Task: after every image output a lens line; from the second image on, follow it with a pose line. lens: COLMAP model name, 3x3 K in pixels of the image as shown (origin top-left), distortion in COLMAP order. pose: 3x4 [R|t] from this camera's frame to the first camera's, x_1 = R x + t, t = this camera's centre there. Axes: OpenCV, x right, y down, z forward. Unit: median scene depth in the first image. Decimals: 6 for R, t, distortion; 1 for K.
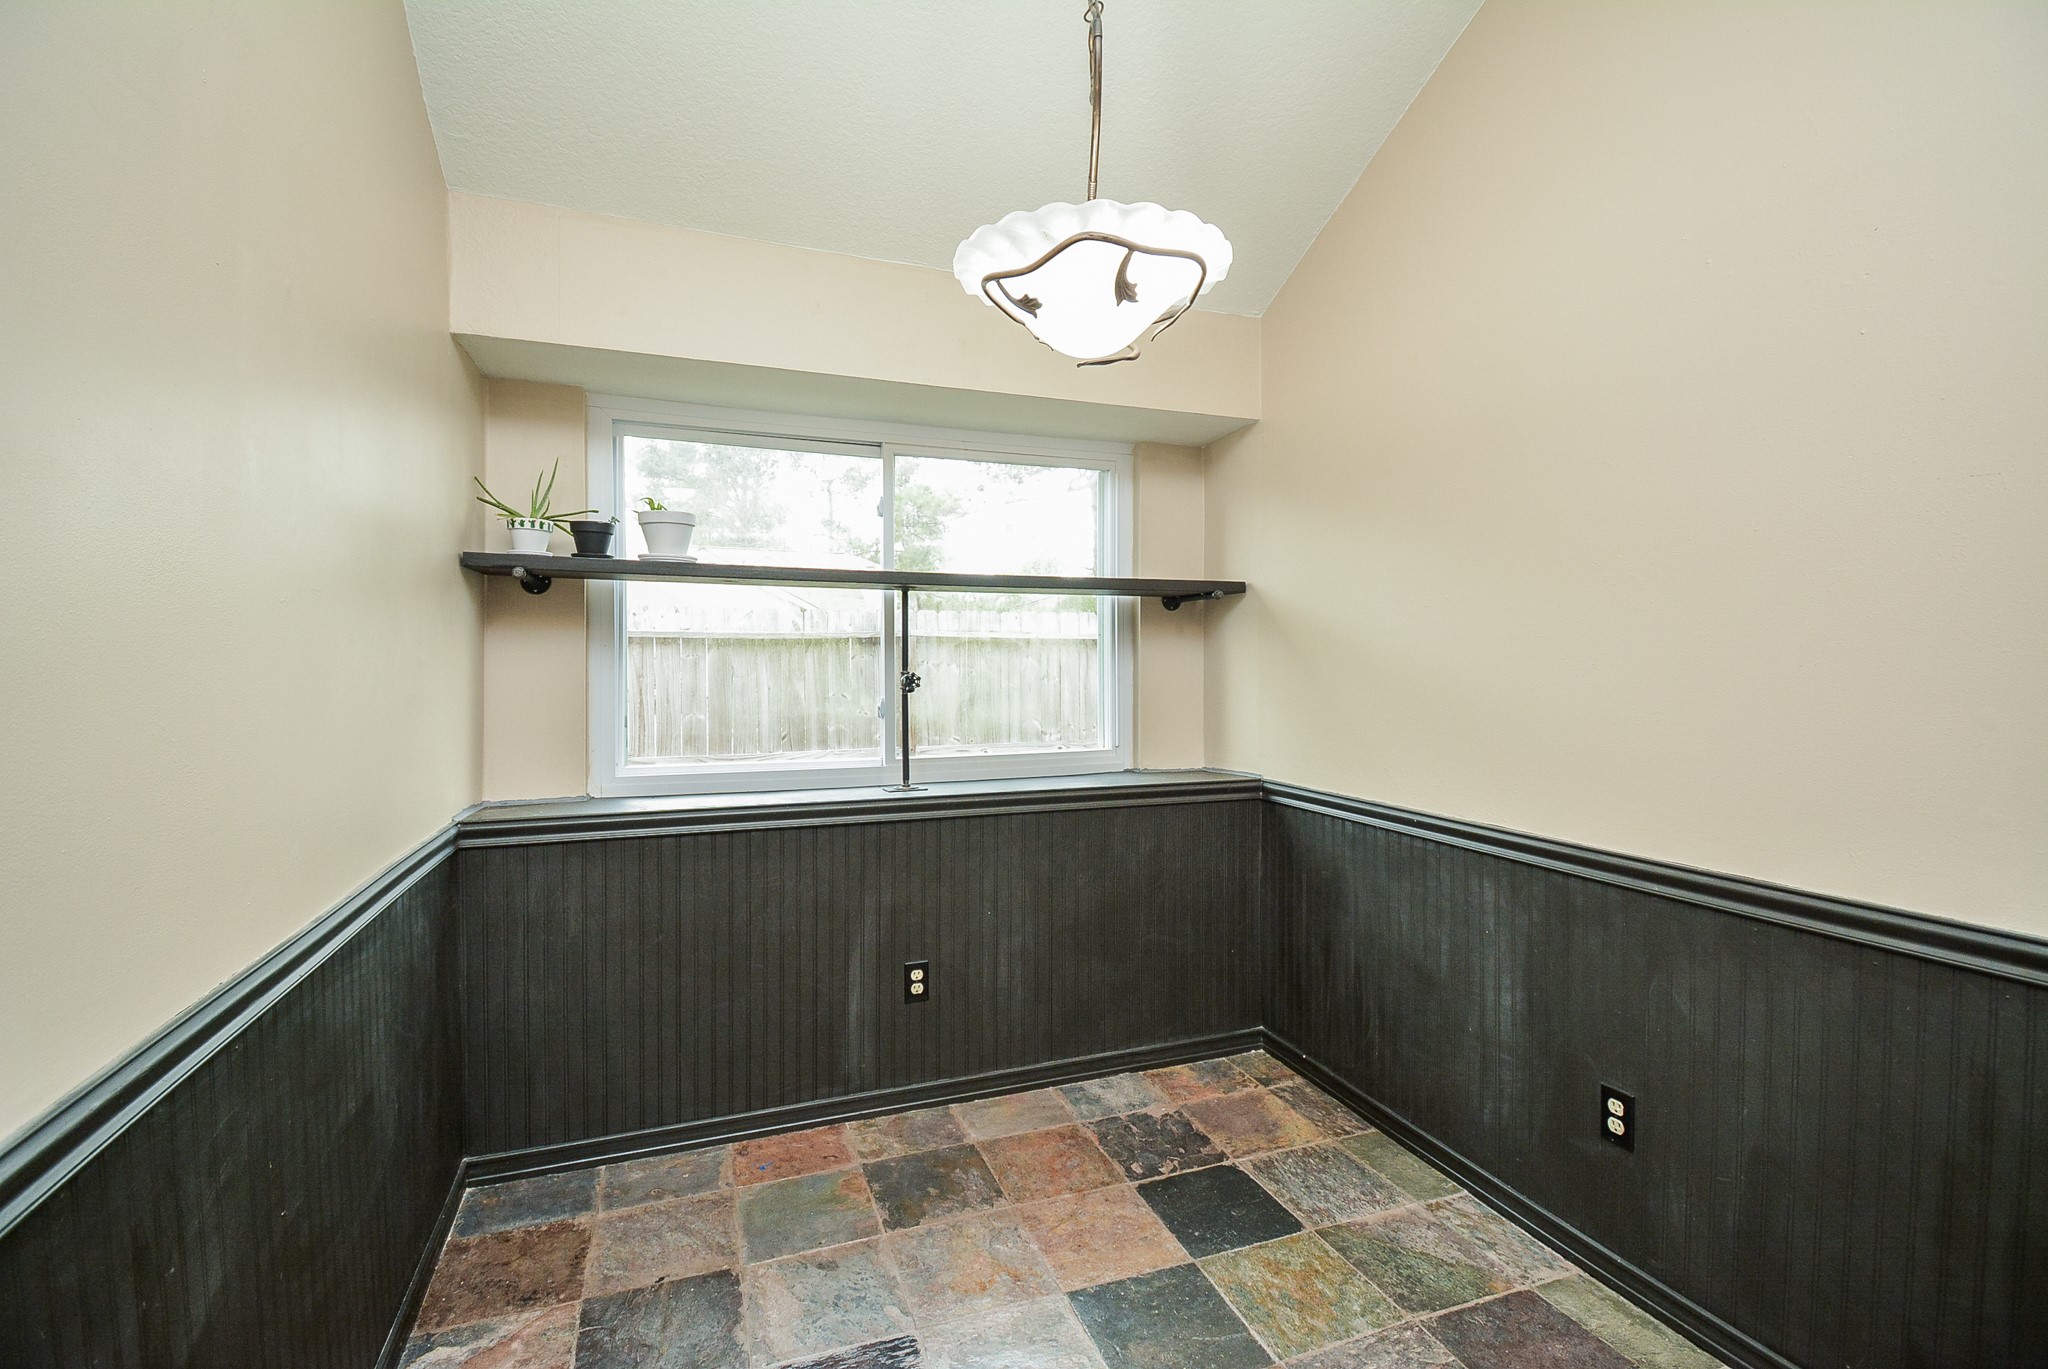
lens RADIAL K [[912.2, 0, 997.1], [0, 912.2, 673.9], [0, 0, 1]] dist [0.028388, -0.019275]
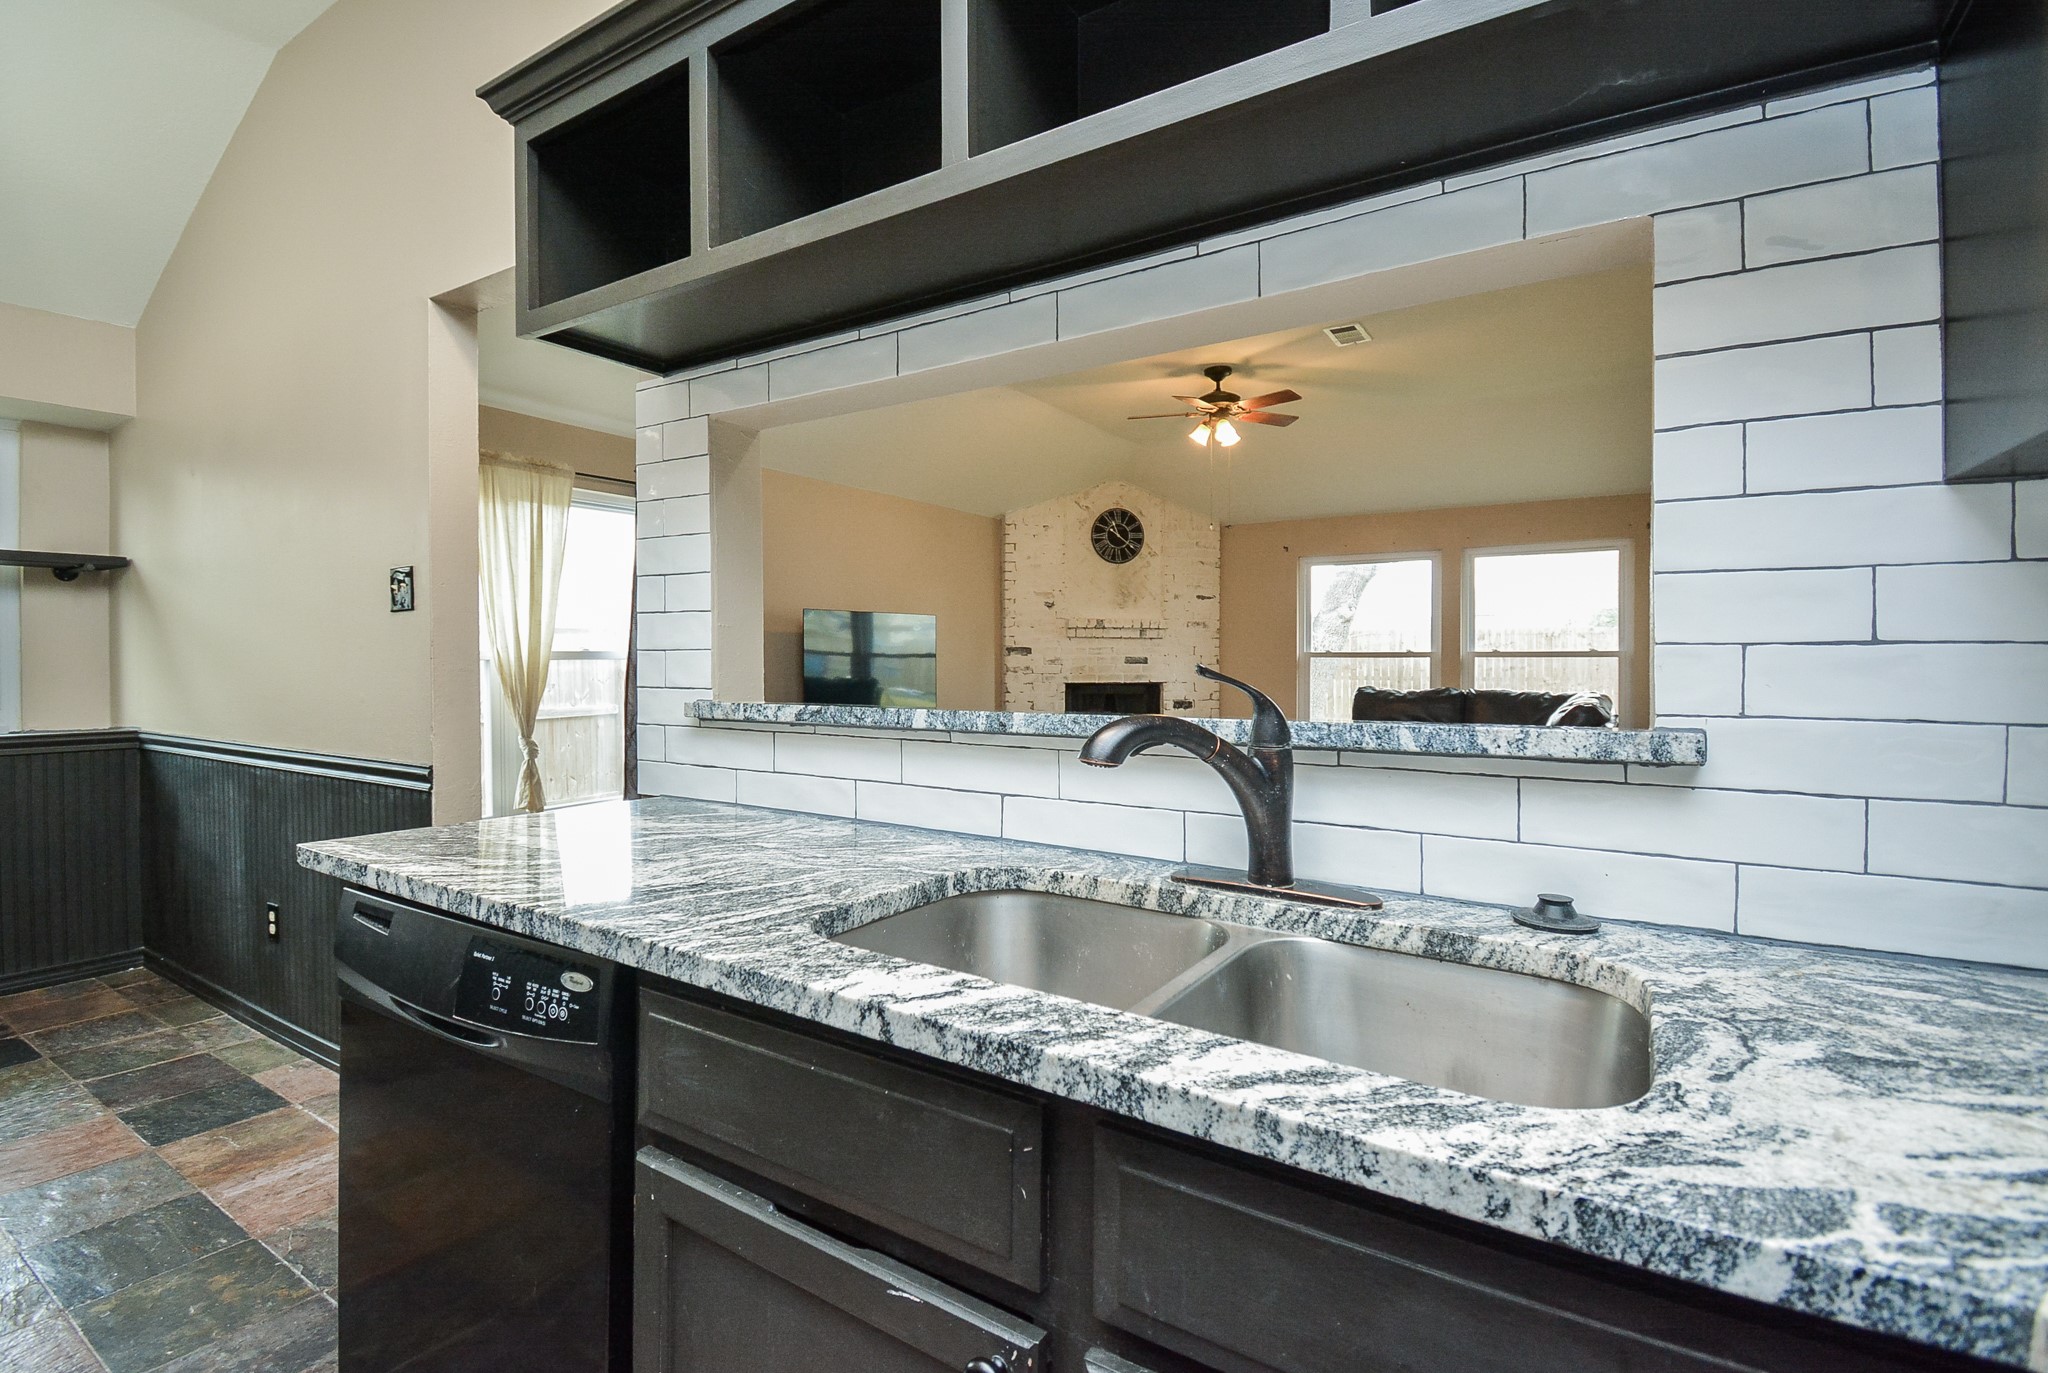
lens RADIAL K [[960.3, 0, 1002.4], [0, 960.3, 683.4], [0, 0, 1]] dist [-0.000077, -0.019017]
pose [[0.792917, -0.013680, 0.609176, 0.535577], [0.012645, 0.999902, 0.005995, 0.079637], [-0.609199, 0.002949, 0.793012, -0.741152]]
